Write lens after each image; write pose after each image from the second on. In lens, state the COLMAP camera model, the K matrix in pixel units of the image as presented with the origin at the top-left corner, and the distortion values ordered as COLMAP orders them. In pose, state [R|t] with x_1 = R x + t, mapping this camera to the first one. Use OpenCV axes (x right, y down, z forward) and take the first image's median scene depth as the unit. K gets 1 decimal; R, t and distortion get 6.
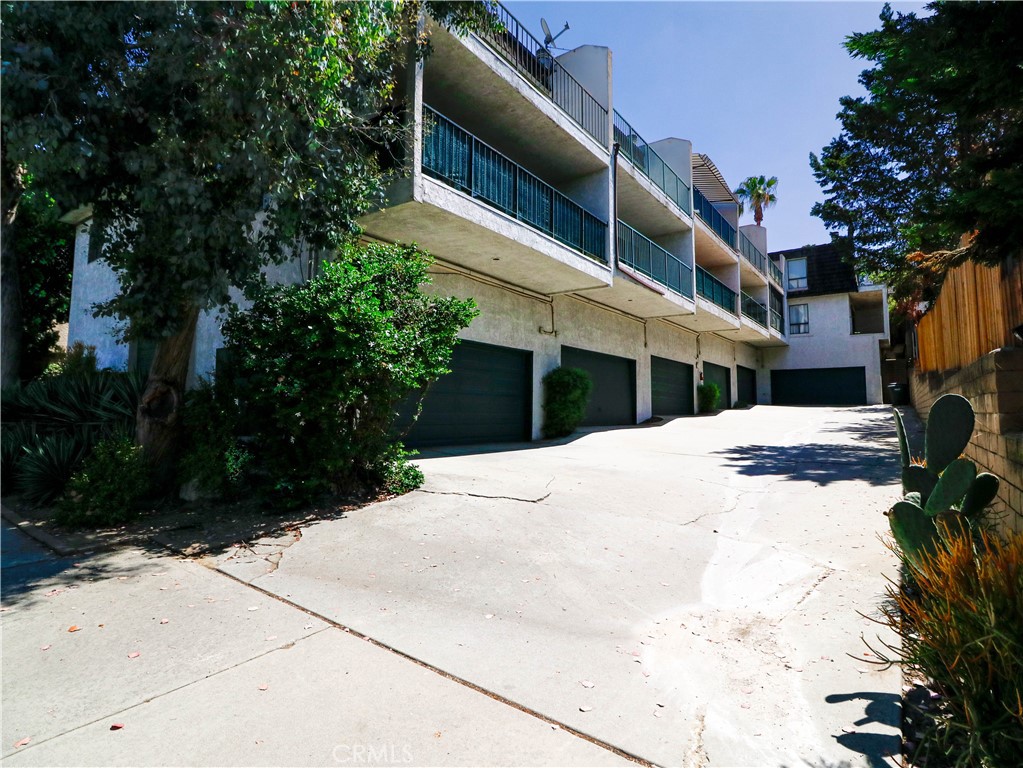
lens RADIAL K [[530.3, 0, 513.9], [0, 530.3, 380.9], [0, 0, 1]] dist [-0.006807, -0.007534]
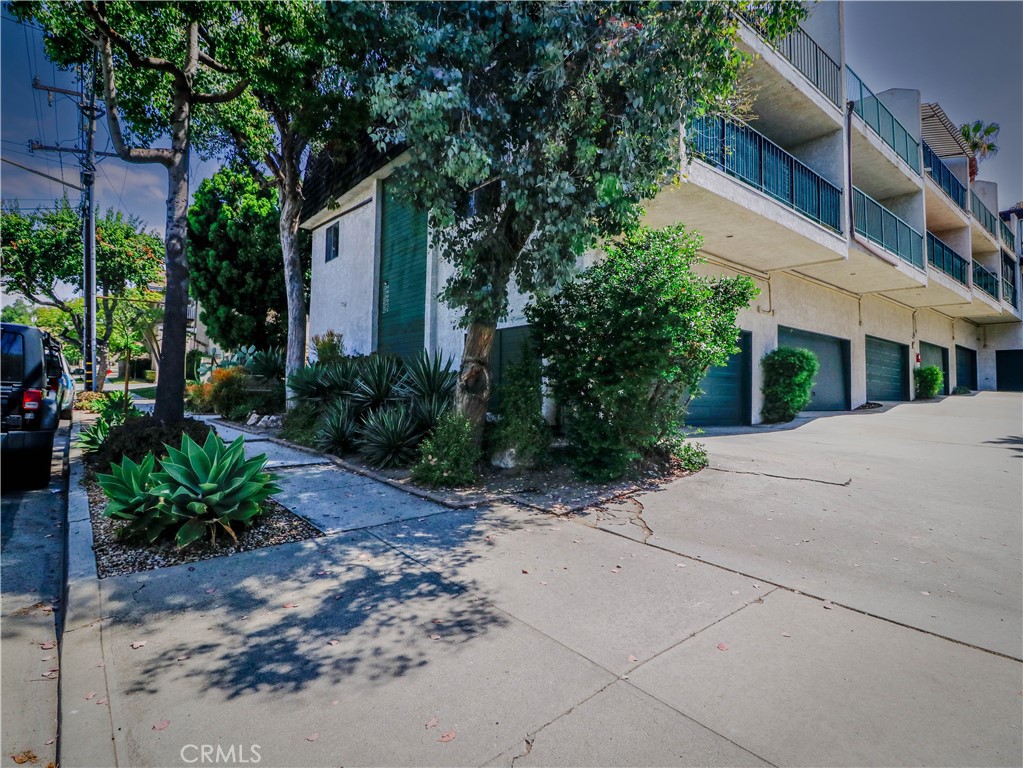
lens RADIAL K [[530.3, 0, 509.9], [0, 530.3, 380.4], [0, 0, 1]] dist [-0.006807, -0.007534]
pose [[0.967899, 0.004384, -0.251303, -0.143891], [0.002710, 0.999608, 0.027876, 0.004222], [0.251326, -0.027663, 0.967507, -0.035702]]
